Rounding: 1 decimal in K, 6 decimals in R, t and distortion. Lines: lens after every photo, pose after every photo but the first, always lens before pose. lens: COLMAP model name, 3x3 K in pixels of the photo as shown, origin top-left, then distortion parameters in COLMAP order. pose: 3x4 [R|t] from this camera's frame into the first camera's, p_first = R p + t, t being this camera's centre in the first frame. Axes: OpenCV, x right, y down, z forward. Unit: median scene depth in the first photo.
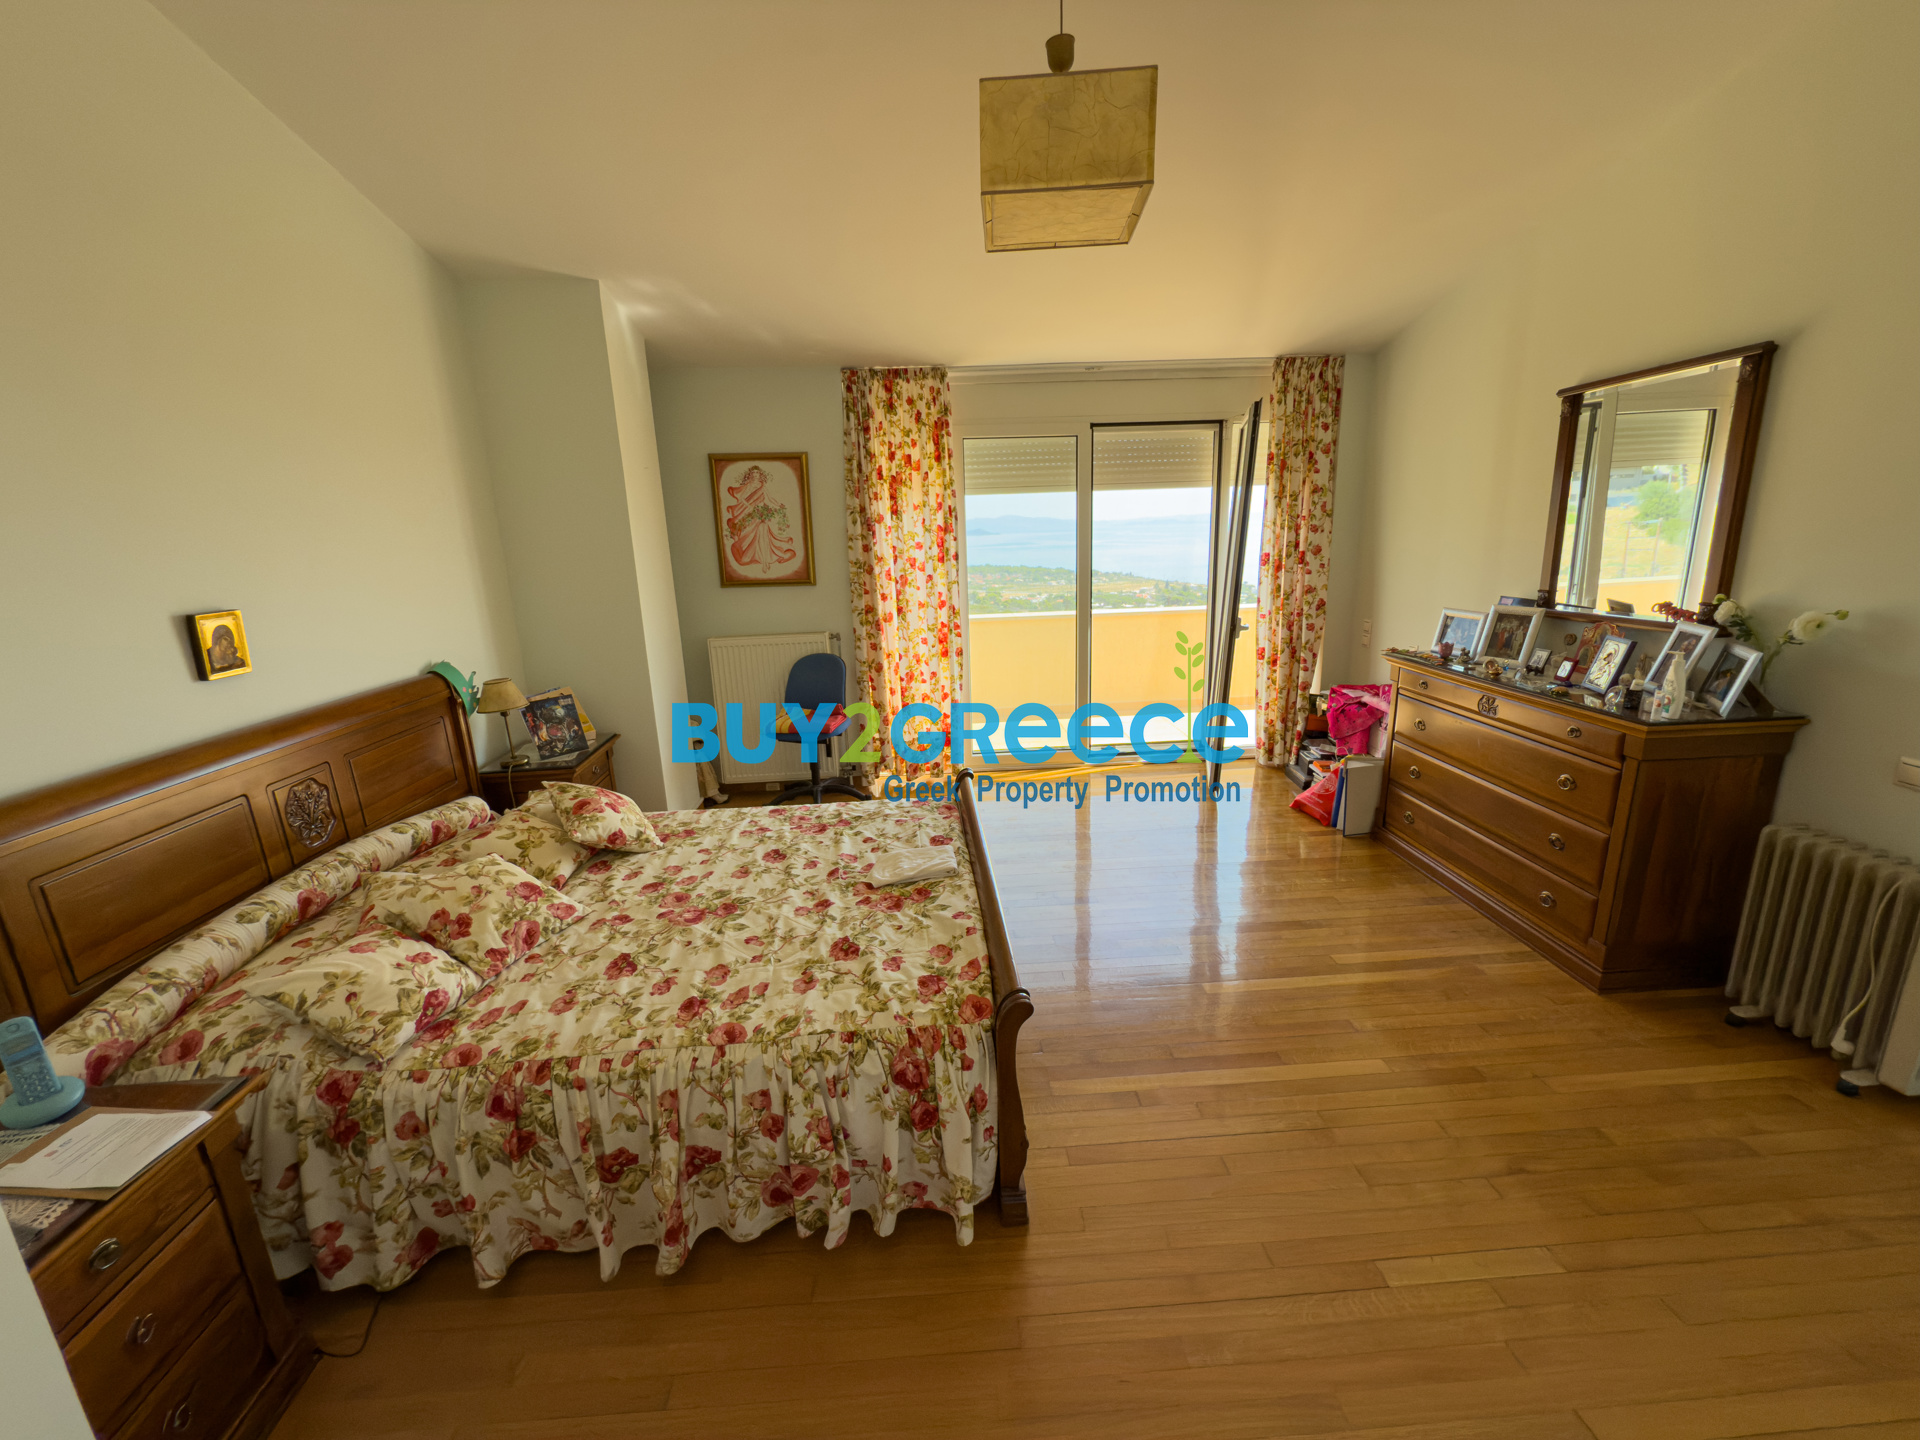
lens RADIAL K [[769.2, 0, 963.1], [0, 769.2, 714.6], [0, 0, 1]] dist [-0.000345, -0.000129]
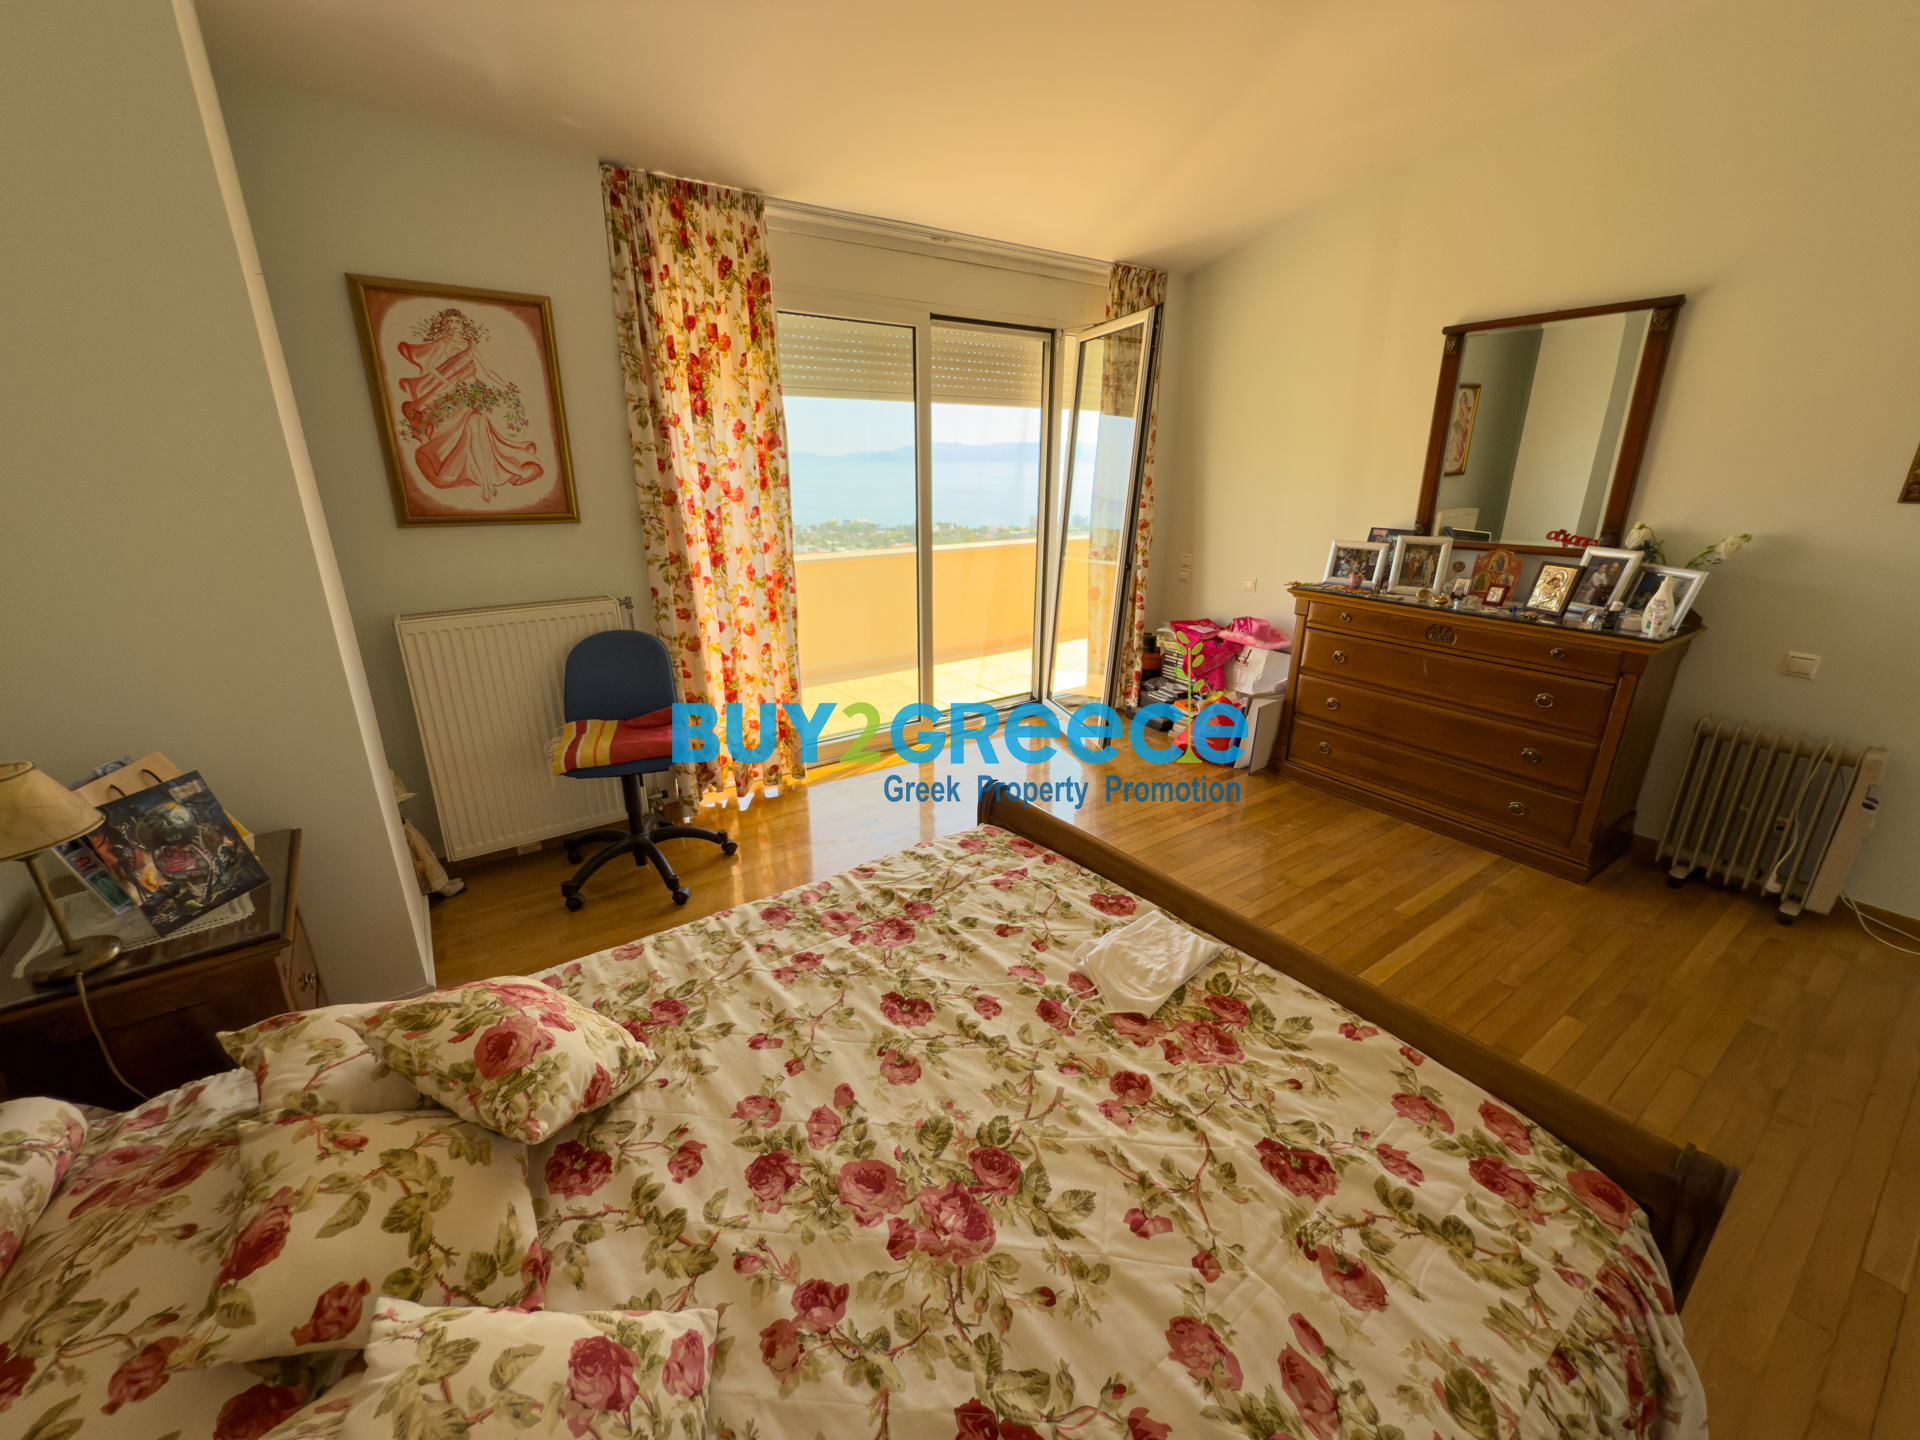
lens RADIAL K [[769.2, 0, 963.1], [0, 769.2, 714.6], [0, 0, 1]] dist [-0.000345, -0.000129]
pose [[0.847579, -0.134051, 0.513458, -0.282359], [0.095546, 0.990306, 0.100823, -0.048138], [-0.521996, -0.036396, 0.852171, 0.308244]]
